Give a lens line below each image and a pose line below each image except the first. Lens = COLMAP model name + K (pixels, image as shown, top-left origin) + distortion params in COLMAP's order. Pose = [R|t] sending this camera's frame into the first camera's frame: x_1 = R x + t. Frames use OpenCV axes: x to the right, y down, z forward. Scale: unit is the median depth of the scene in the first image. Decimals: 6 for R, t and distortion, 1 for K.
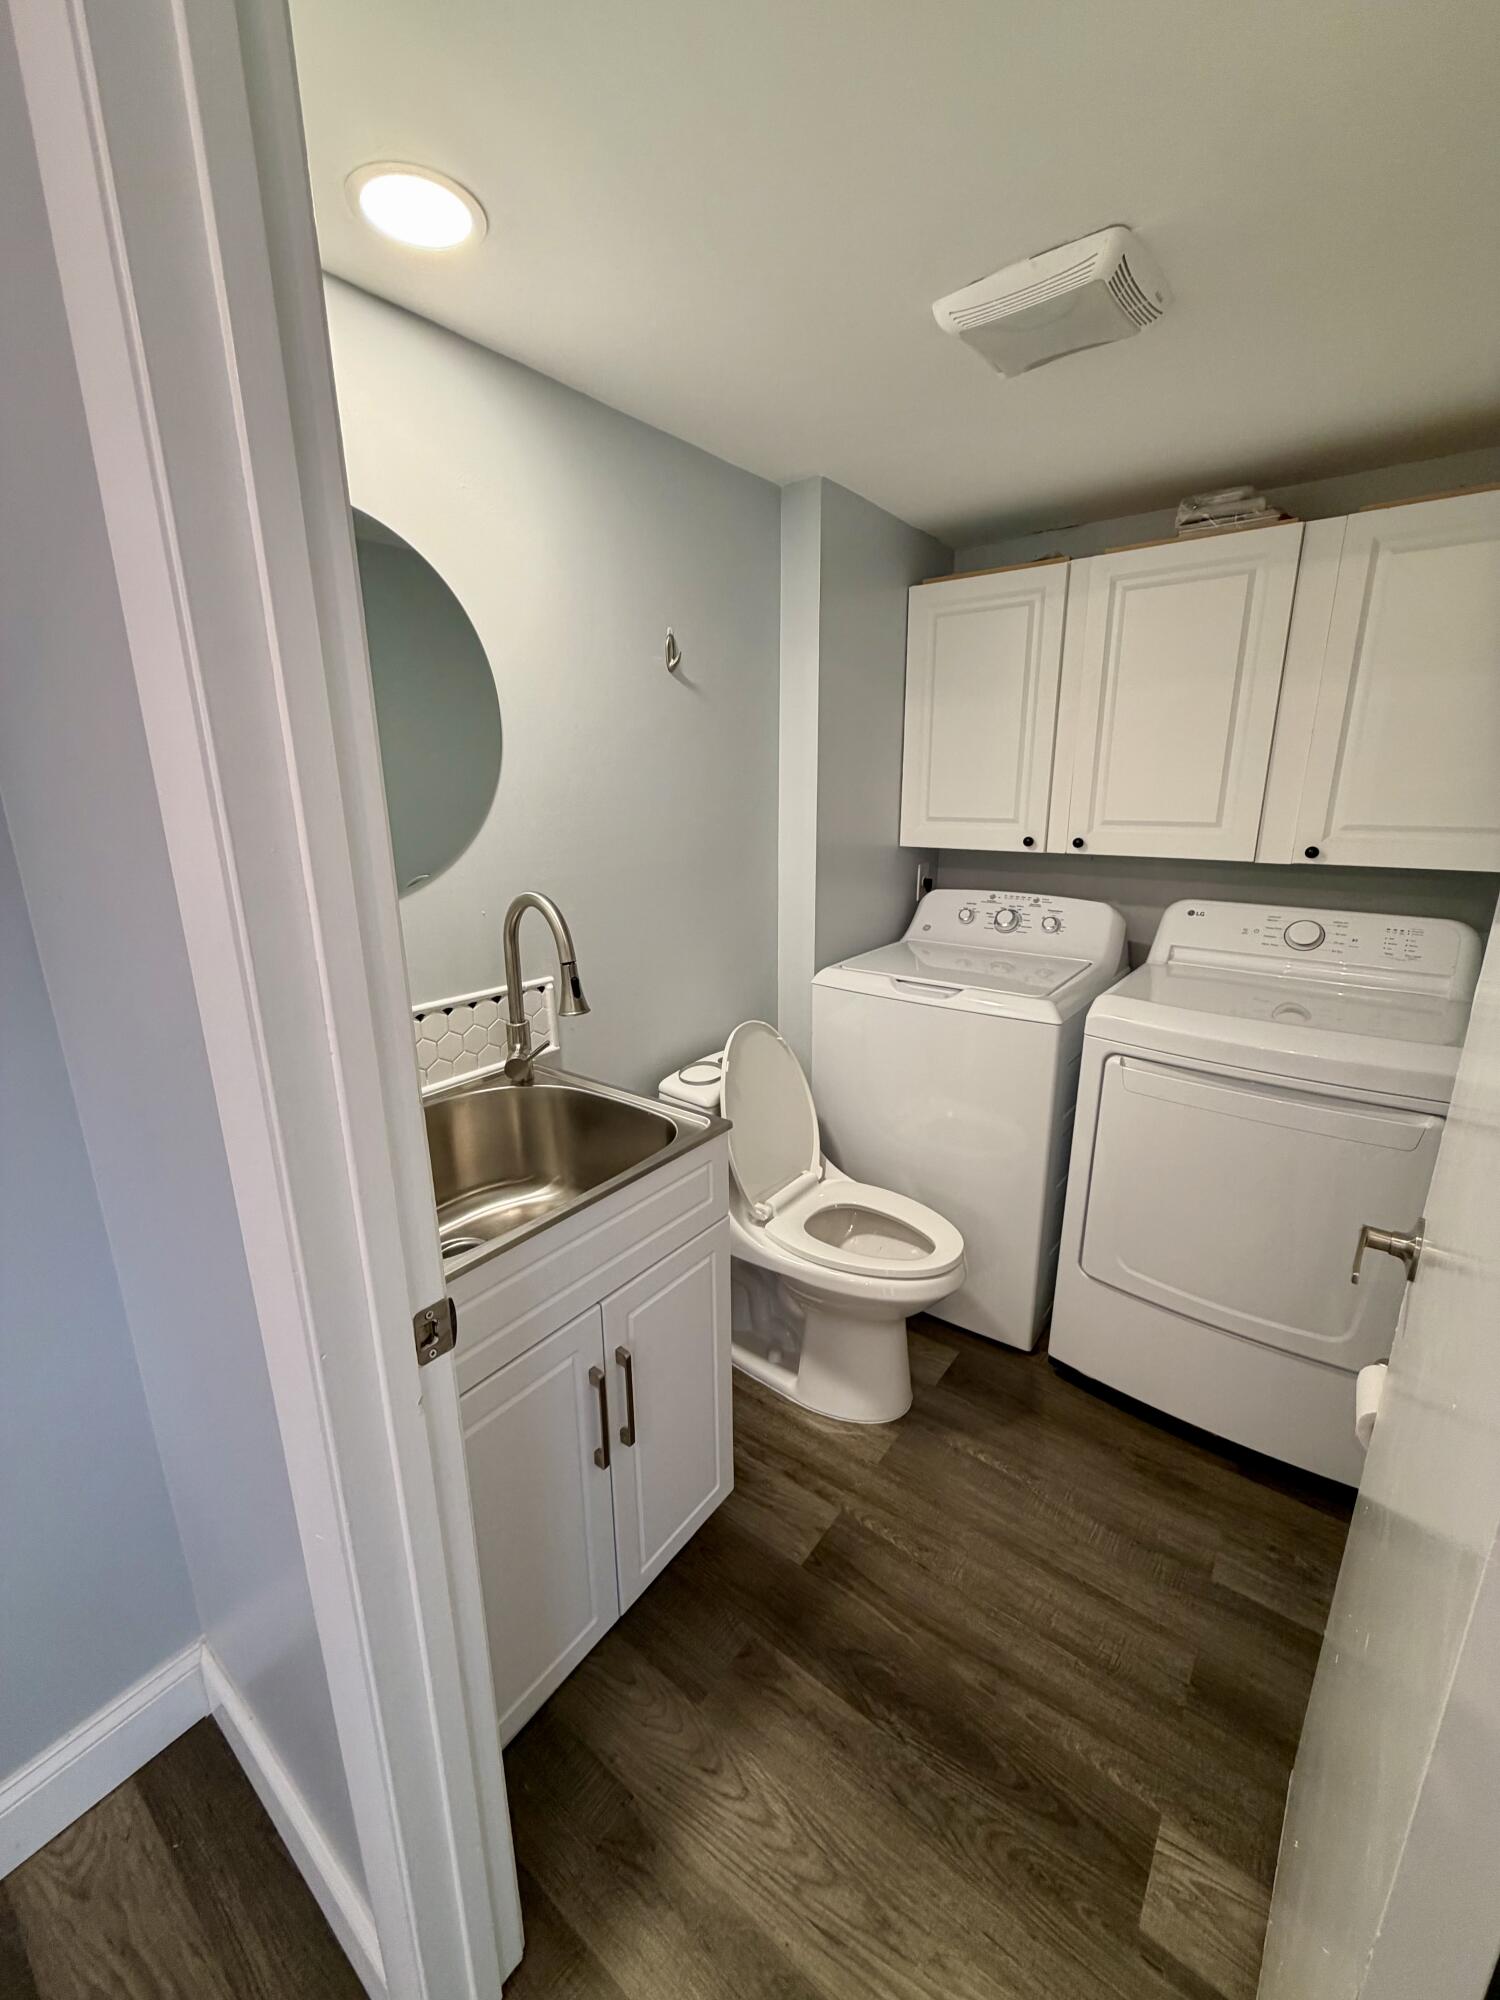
lens RADIAL K [[798.3, 0, 740.3], [0, 798.3, 988.8], [0, 0, 1]] dist [-0.000612, 0.000499]
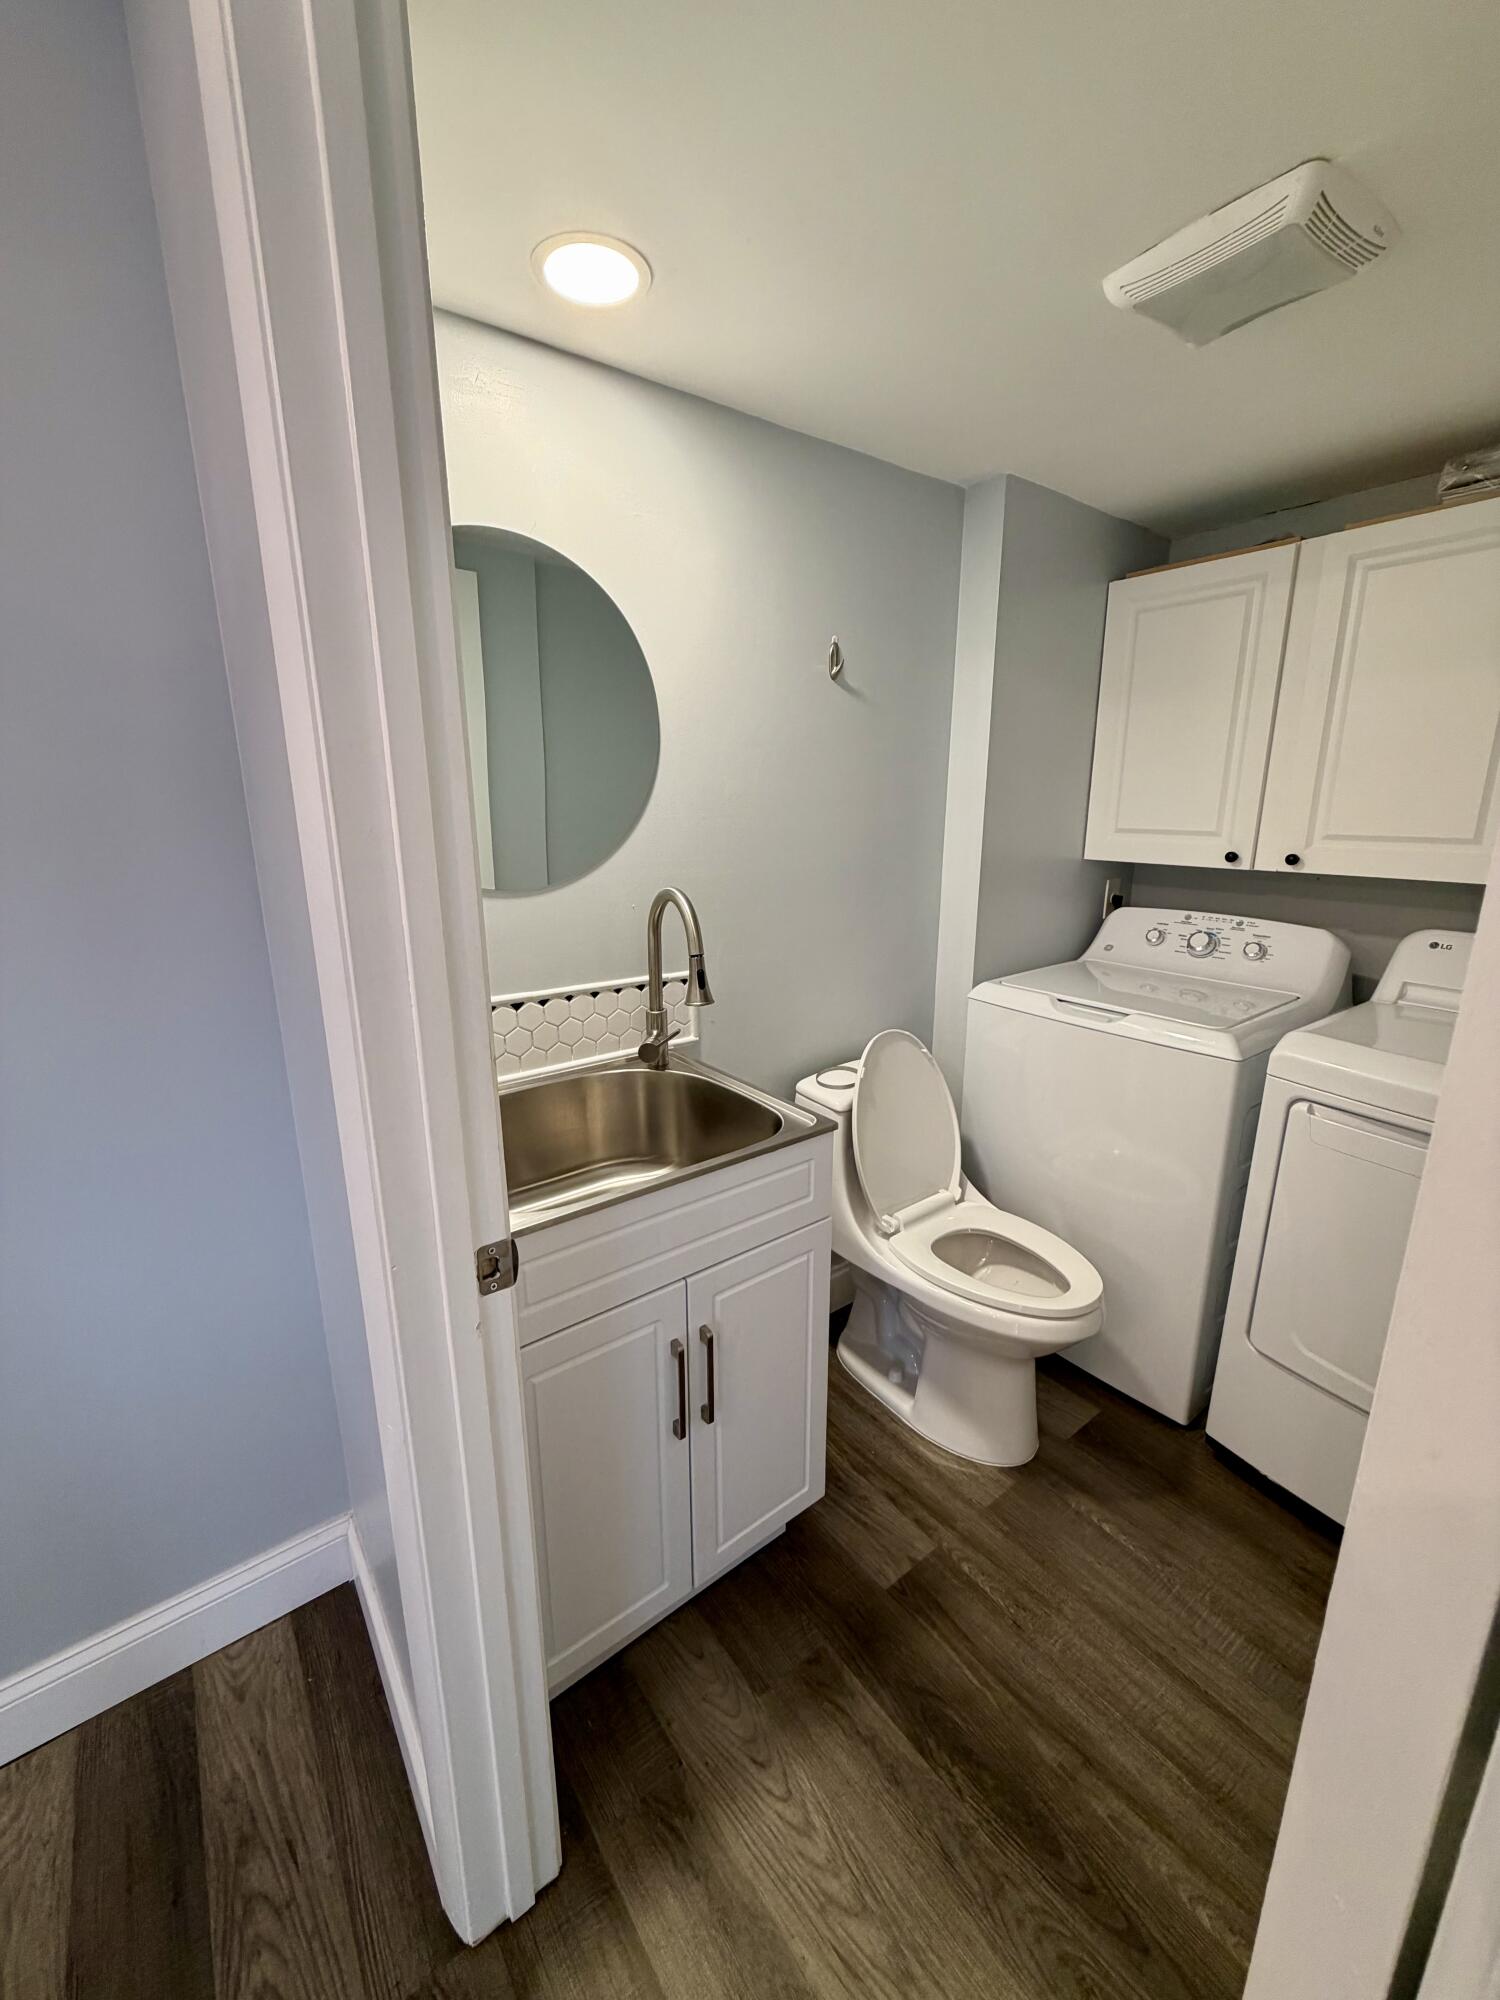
lens RADIAL K [[798.3, 0, 751.4], [0, 798.3, 989.9], [0, 0, 1]] dist [-0.000612, 0.000499]
pose [[0.963890, 0.068932, -0.257224, 0.129399], [-0.073036, 0.997309, -0.006424, 0.014158], [0.256089, 0.024979, 0.966331, 0.002039]]
